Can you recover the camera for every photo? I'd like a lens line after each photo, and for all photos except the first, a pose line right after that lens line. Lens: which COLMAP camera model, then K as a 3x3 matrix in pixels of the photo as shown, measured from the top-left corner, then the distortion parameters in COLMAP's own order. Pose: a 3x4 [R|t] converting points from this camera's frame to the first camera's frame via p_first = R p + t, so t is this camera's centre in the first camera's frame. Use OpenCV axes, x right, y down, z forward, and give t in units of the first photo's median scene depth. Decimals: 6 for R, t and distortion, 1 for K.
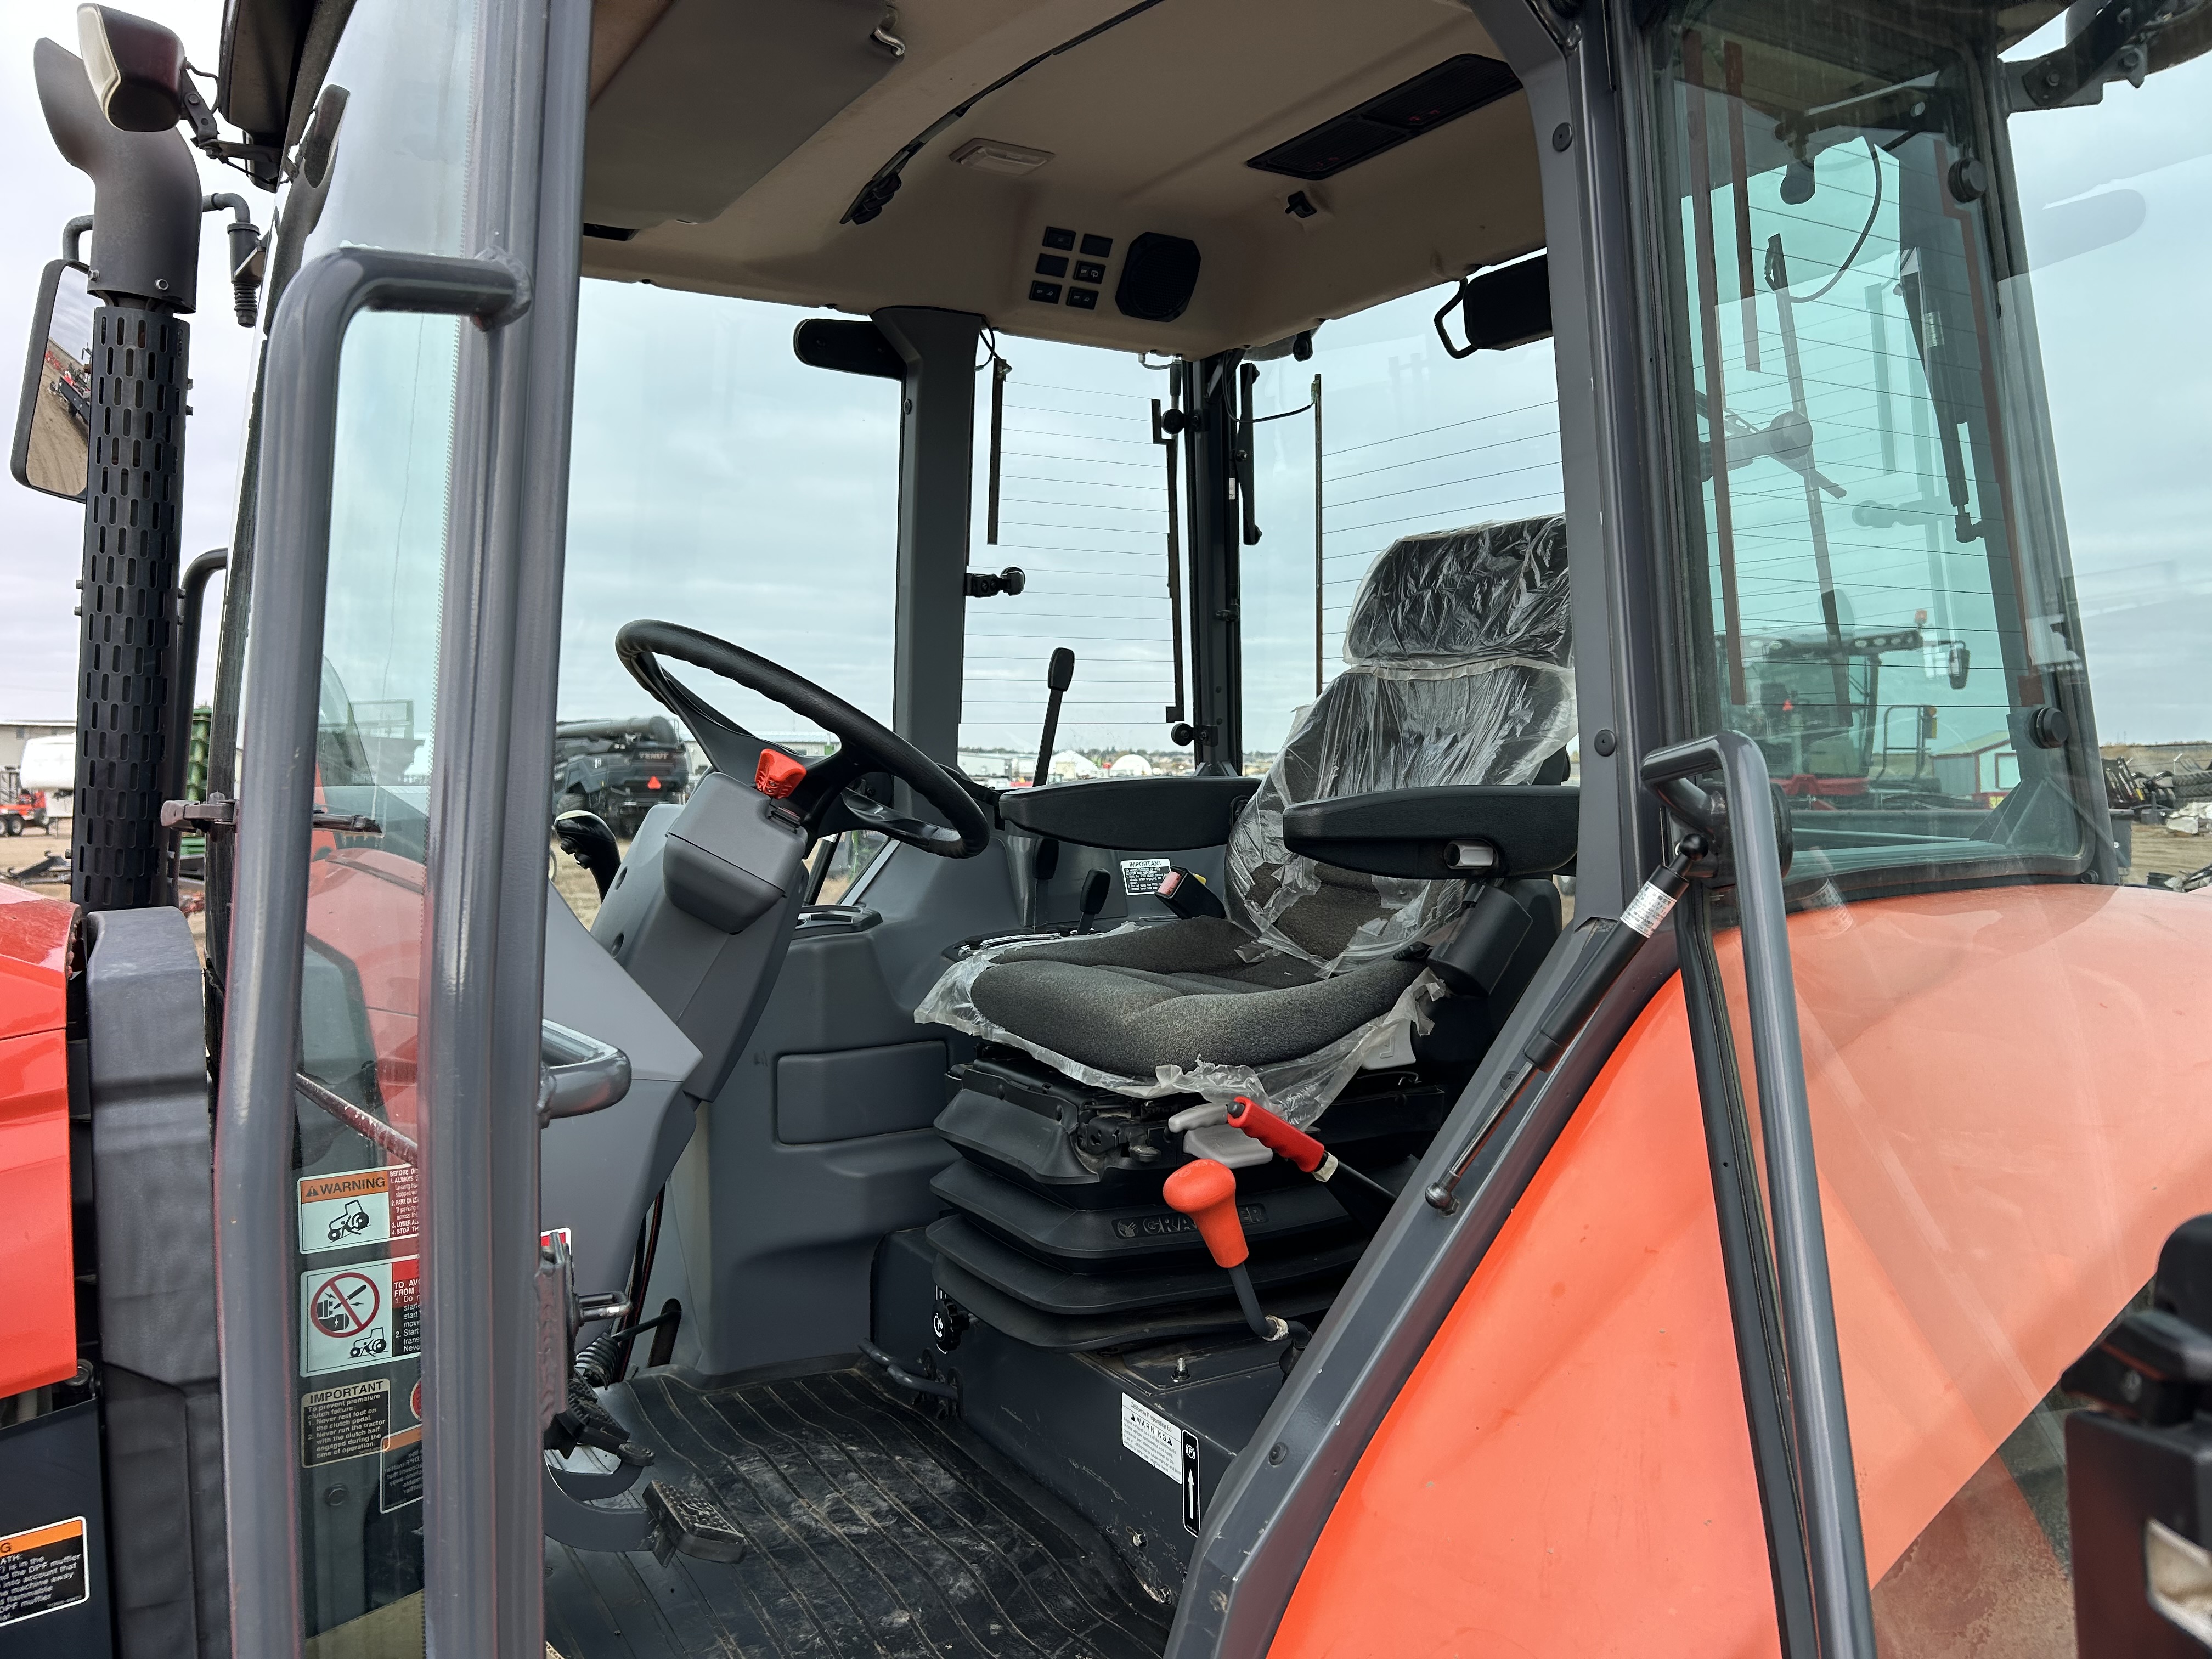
lens RADIAL K [[1639.9, 0, 1106.0], [0, 1639.9, 829.5], [0, 0, 1]] dist [0.092133, -0.188392]
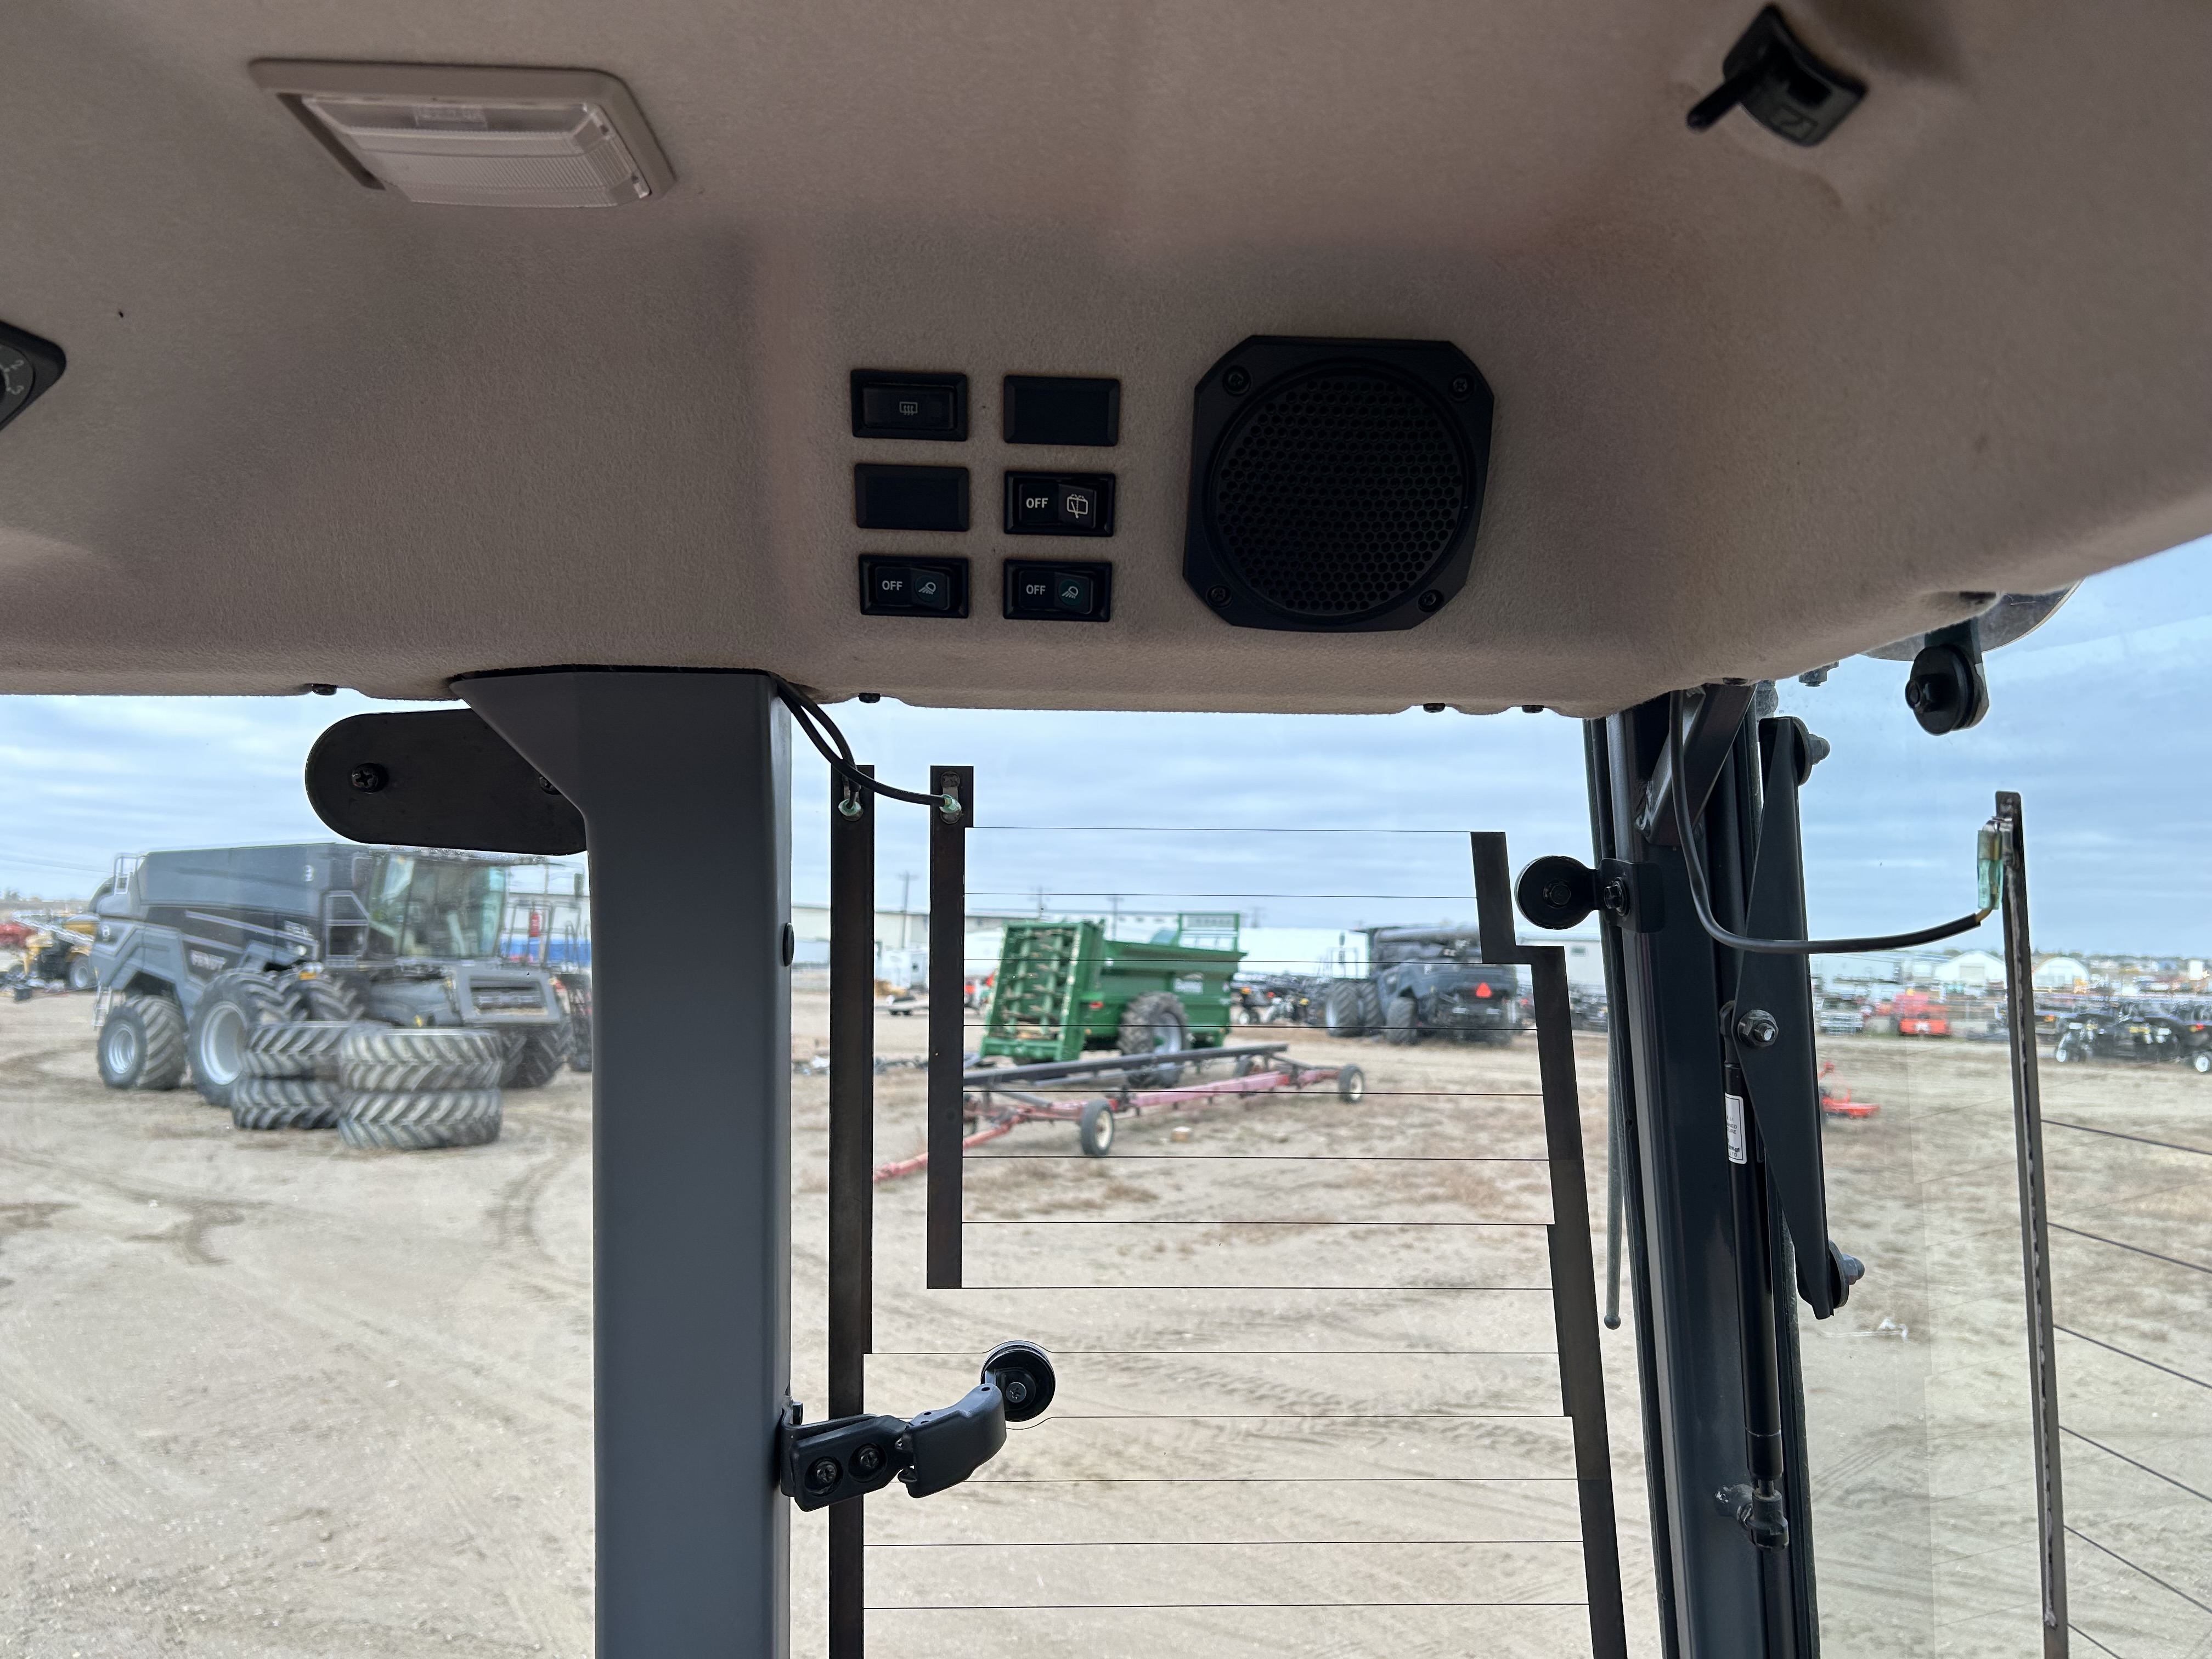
lens RADIAL K [[1653.8, 0, 1109.1], [0, 1653.8, 845.8], [0, 0, 1]] dist [0.057376, -0.067195]
pose [[0.876742, -0.015792, -0.480702, 0.123701], [-0.035588, 0.994591, -0.097582, -0.228180], [0.479643, 0.102662, 0.871437, 0.693148]]
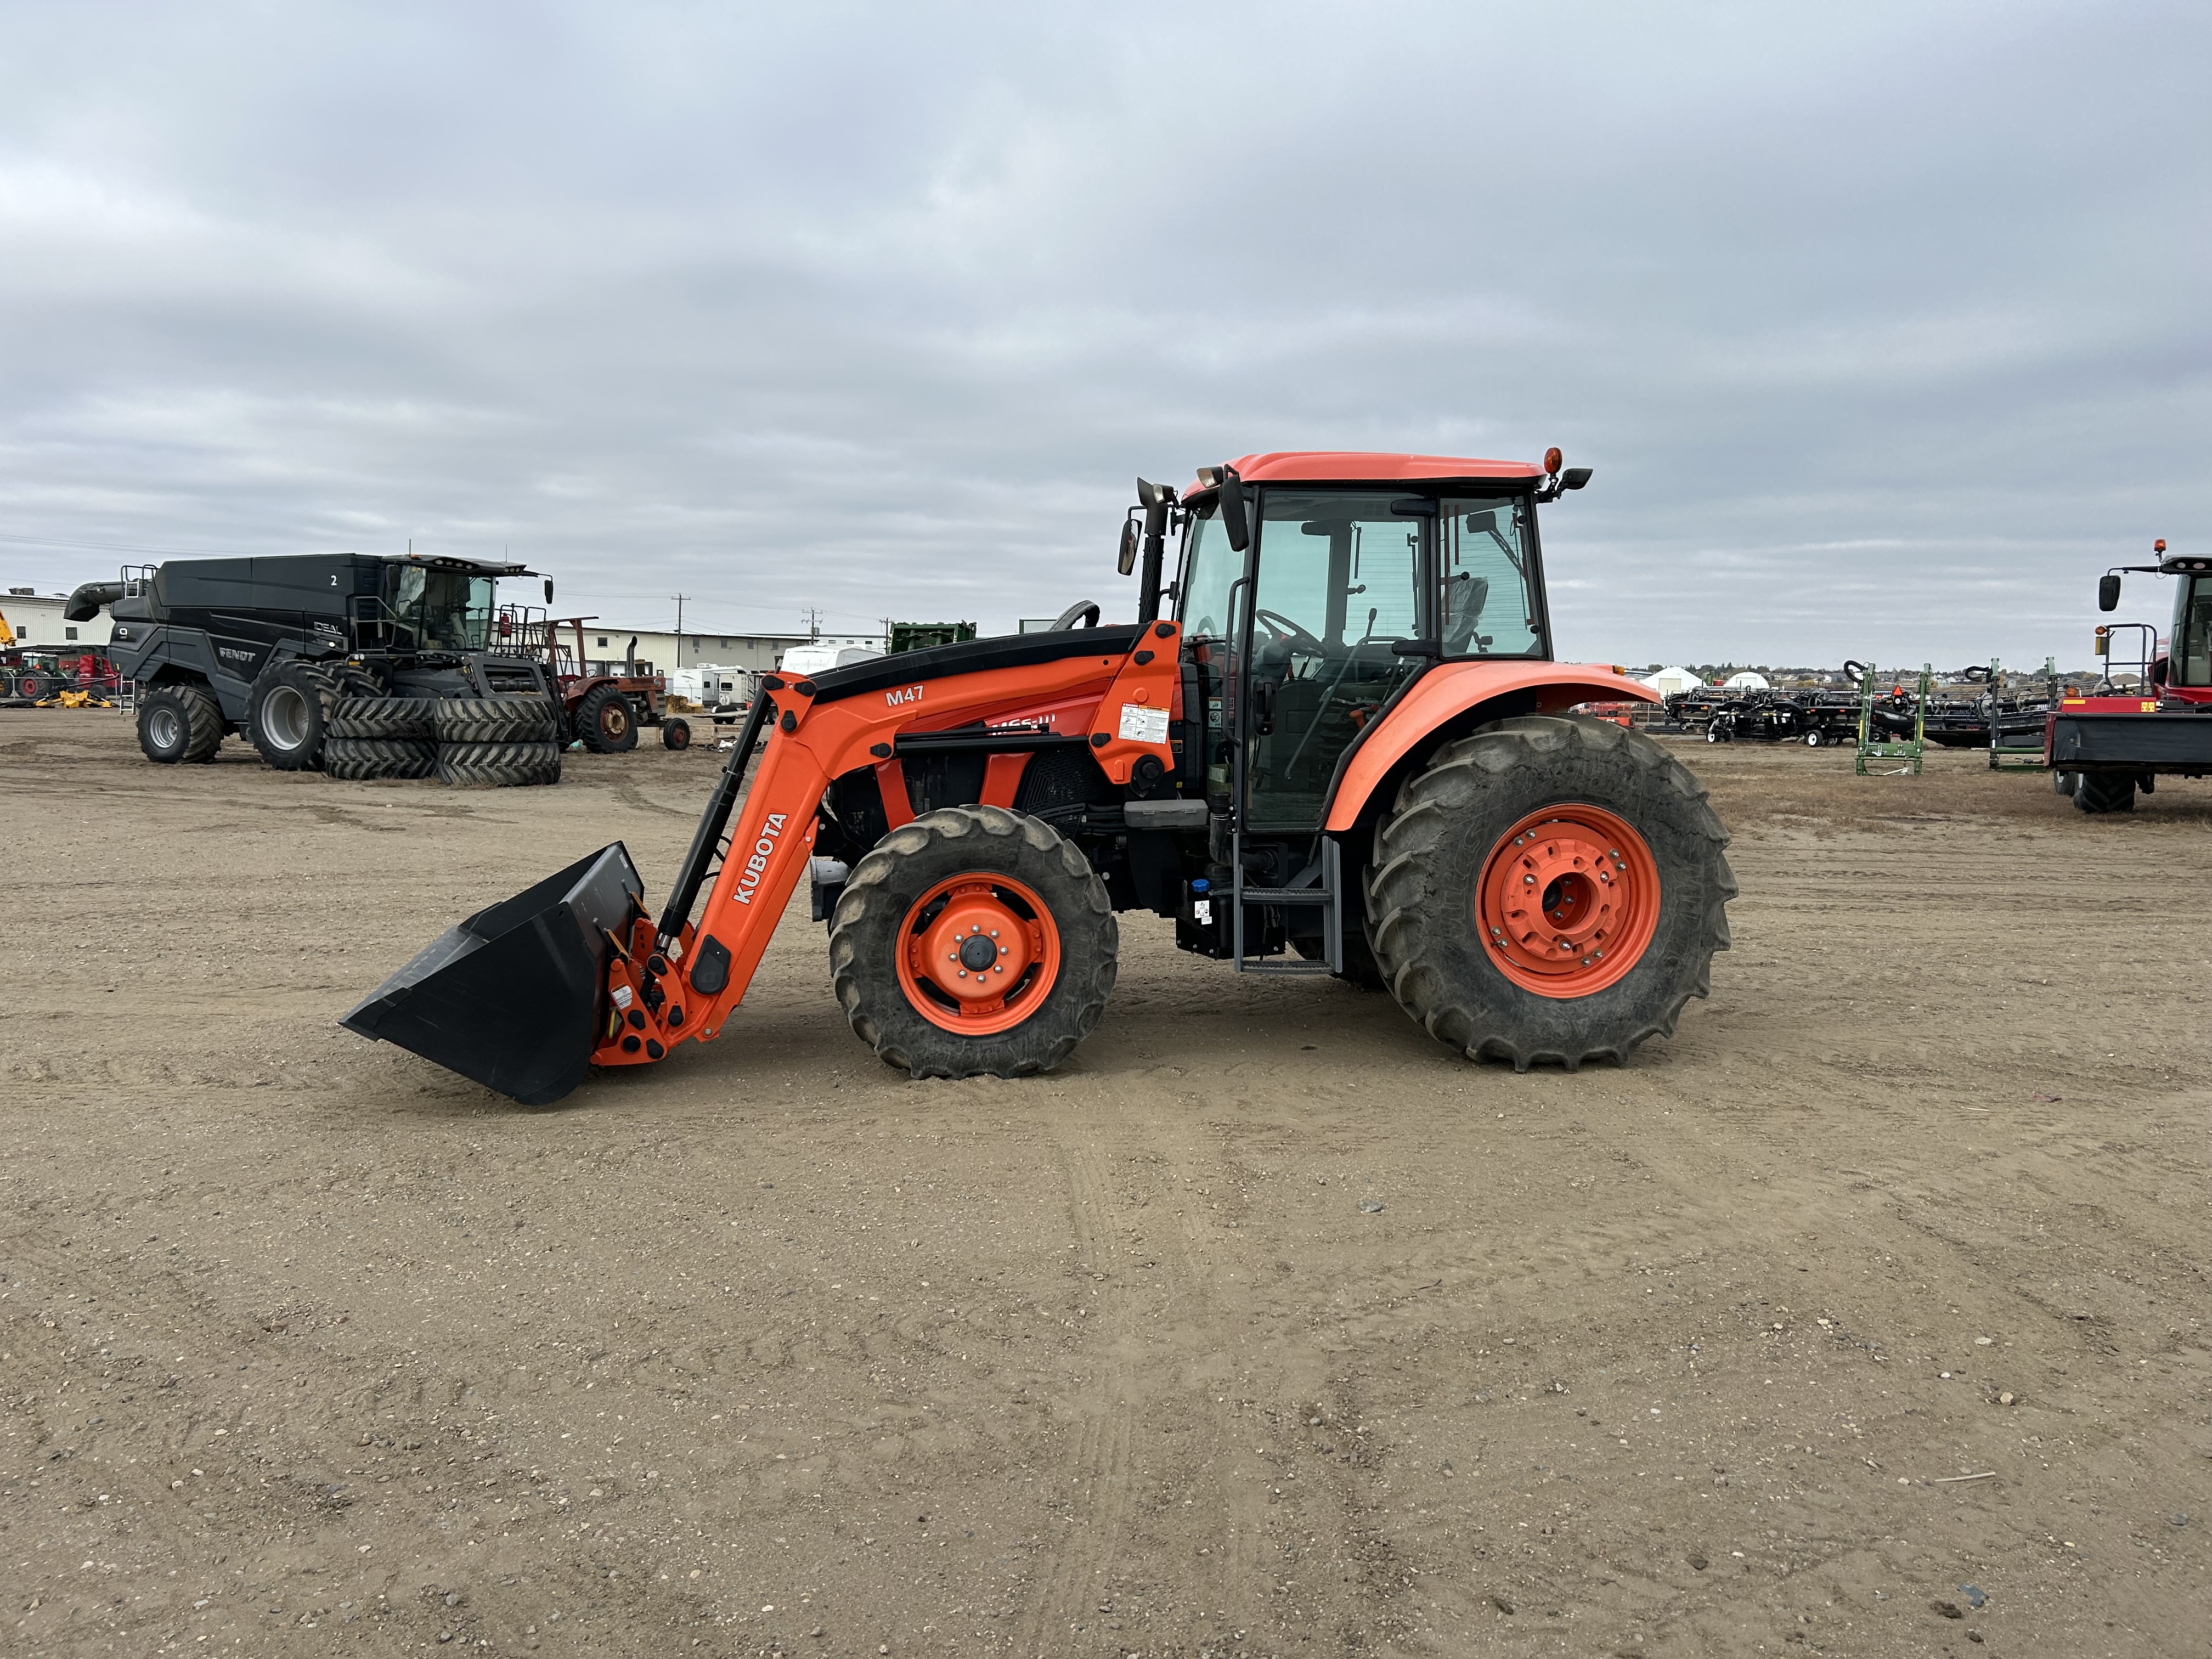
lens RADIAL K [[1639.9, 0, 1106.0], [0, 1639.9, 829.5], [0, 0, 1]] dist [0.092133, -0.188392]
pose [[0.936996, 0.040307, -0.347008, 0.660226], [-0.022778, 0.998257, 0.054449, 0.177567], [0.348597, -0.043114, 0.936280, -2.454097]]
